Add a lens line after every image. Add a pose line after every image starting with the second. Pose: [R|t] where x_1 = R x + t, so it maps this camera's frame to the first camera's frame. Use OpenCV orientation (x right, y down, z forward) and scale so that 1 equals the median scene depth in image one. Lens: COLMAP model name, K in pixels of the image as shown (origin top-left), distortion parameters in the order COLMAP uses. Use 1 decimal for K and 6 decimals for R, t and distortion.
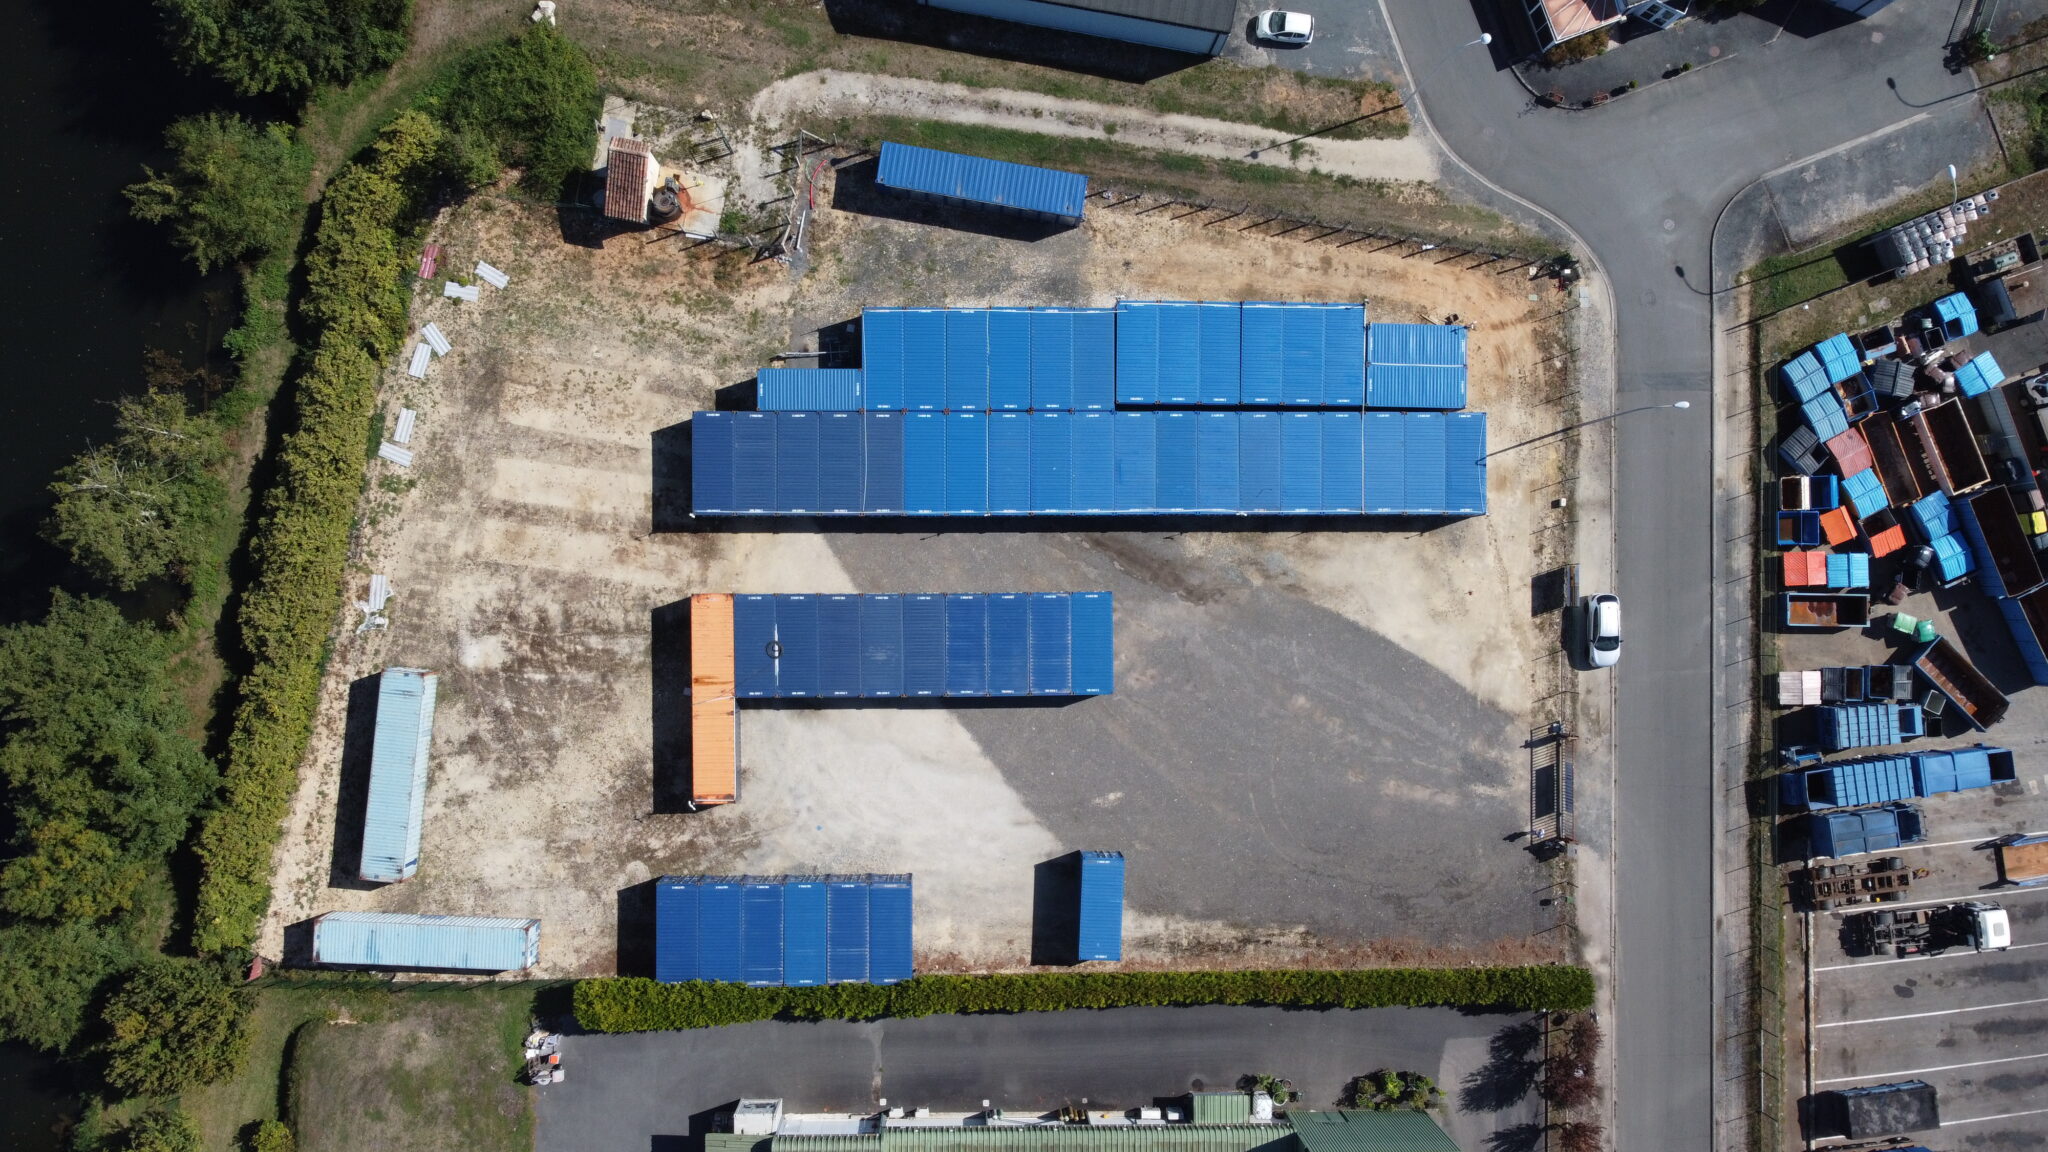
lens RADIAL K [[1557.9, 0, 1025.4], [0, 1557.9, 578.4], [0, 0, 1]] dist [0.001123, -0.005495]
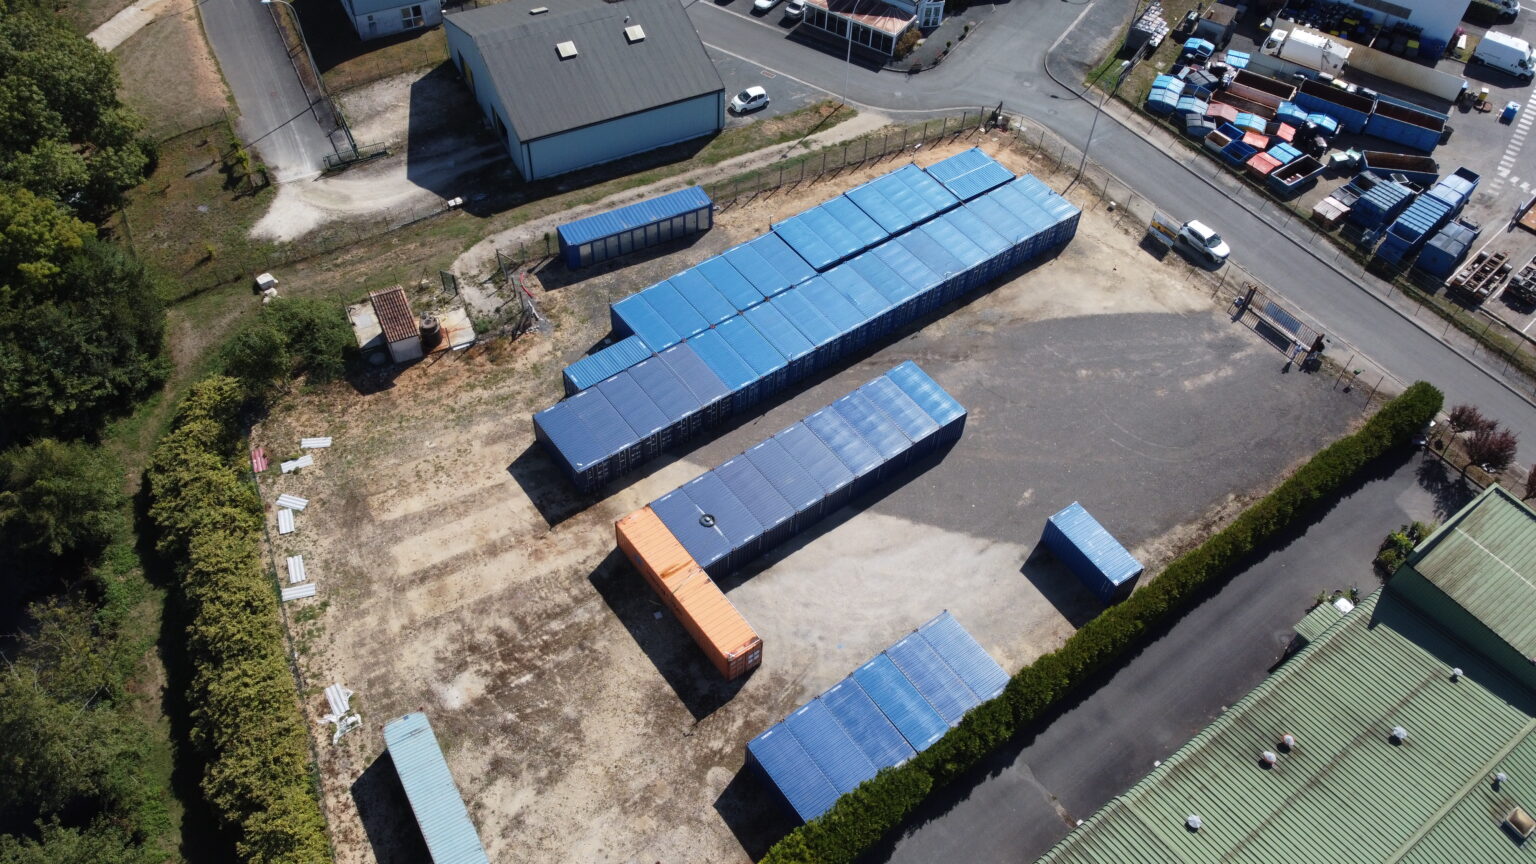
lens RADIAL K [[1168.4, 0, 763.0], [0, 1168.4, 435.9], [0, 0, 1]] dist [0.001123, -0.005495]
pose [[0.806907, -0.461756, 0.368351, -0.387512], [0.590620, 0.639535, -0.492101, 0.414403], [-0.008343, 0.614635, 0.788768, 0.313251]]
